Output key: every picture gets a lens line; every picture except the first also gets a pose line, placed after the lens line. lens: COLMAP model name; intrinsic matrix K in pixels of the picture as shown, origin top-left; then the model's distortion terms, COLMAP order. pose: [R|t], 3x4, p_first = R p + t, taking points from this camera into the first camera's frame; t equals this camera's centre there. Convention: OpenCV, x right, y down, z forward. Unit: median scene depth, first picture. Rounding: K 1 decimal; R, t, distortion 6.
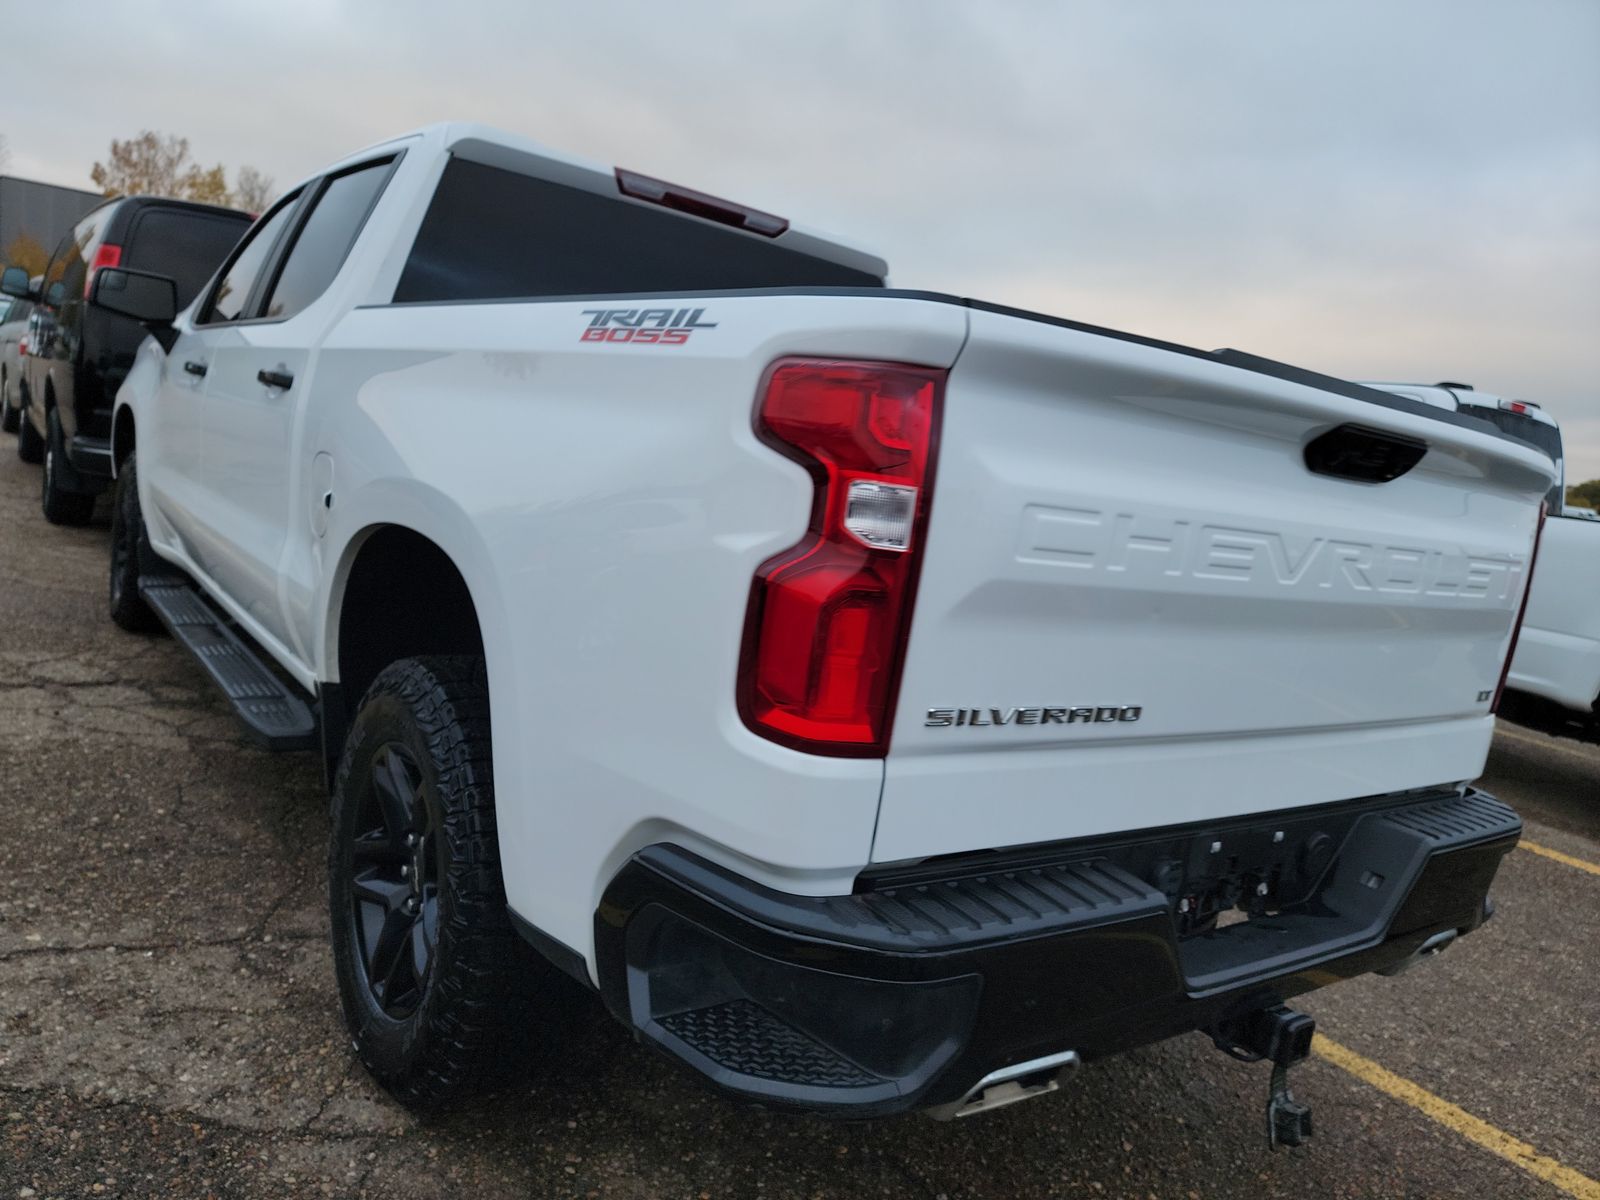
lens RADIAL K [[1124.1, 0, 797.3], [0, 1124.1, 599.5], [0, 0, 1]] dist [0.048799, -0.003609]
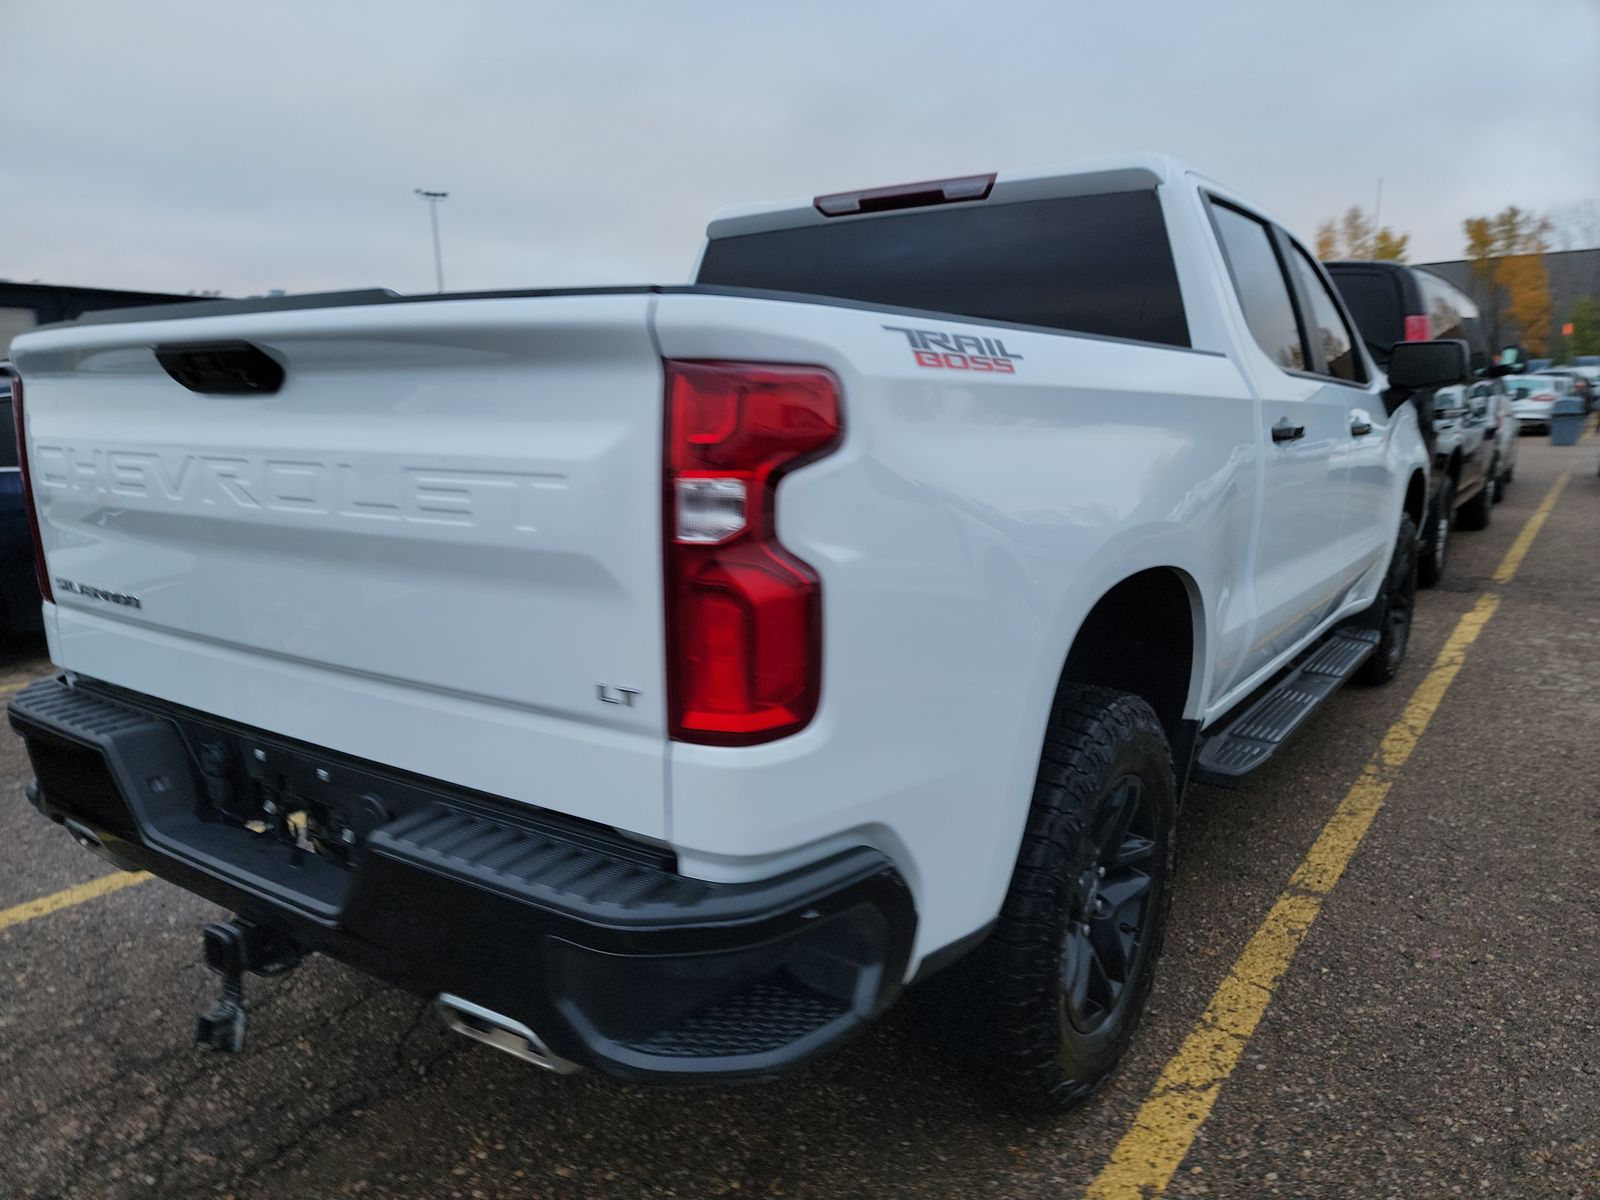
lens RADIAL K [[1124.1, 0, 802.6], [0, 1124.1, 604.4], [0, 0, 1]] dist [0.048799, -0.003609]
pose [[0.303855, 0.026742, -0.952343, 1.761096], [-0.082653, 0.996577, 0.001613, 0.037484], [0.949126, 0.078224, 0.305025, 1.309588]]
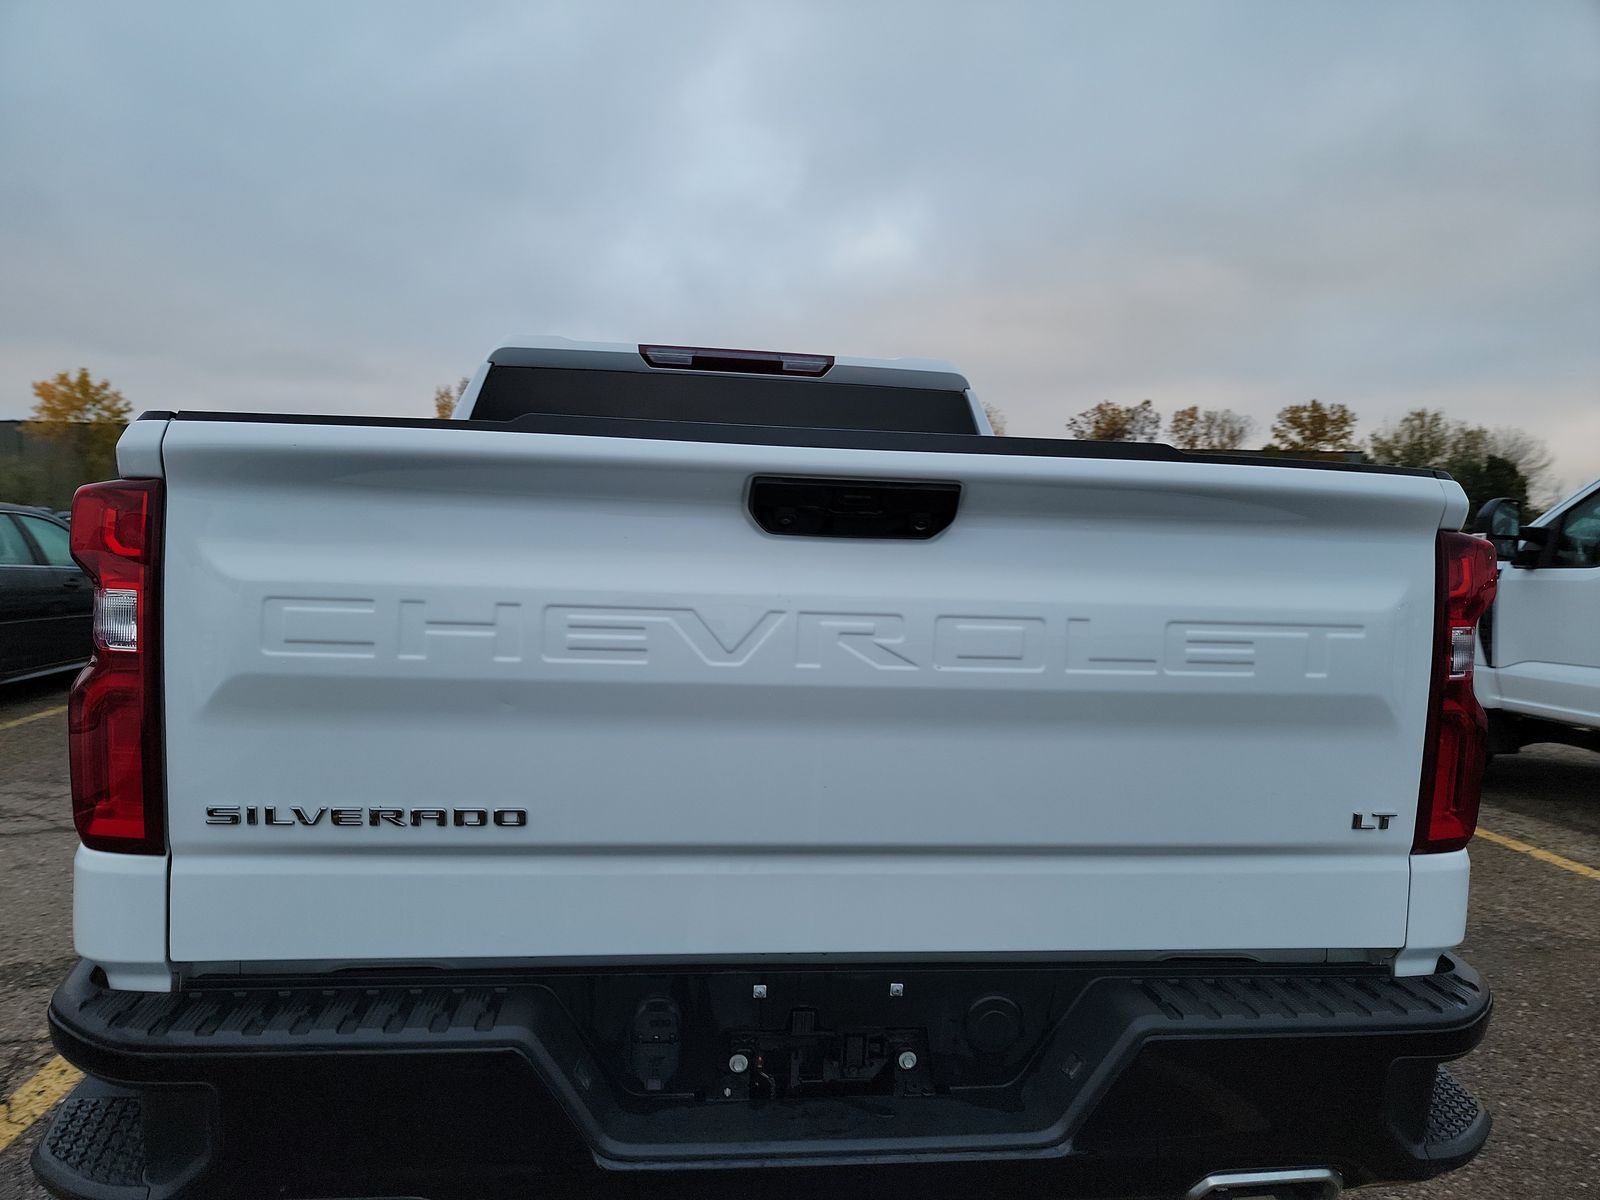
lens RADIAL K [[1124.1, 0, 795.5], [0, 1124.1, 597.6], [0, 0, 1]] dist [0.048799, -0.003609]
pose [[0.866945, -0.097444, -0.488786, 0.940534], [0.024074, 0.987744, -0.154216, 0.070539], [0.497823, 0.121930, 0.858665, 0.306254]]
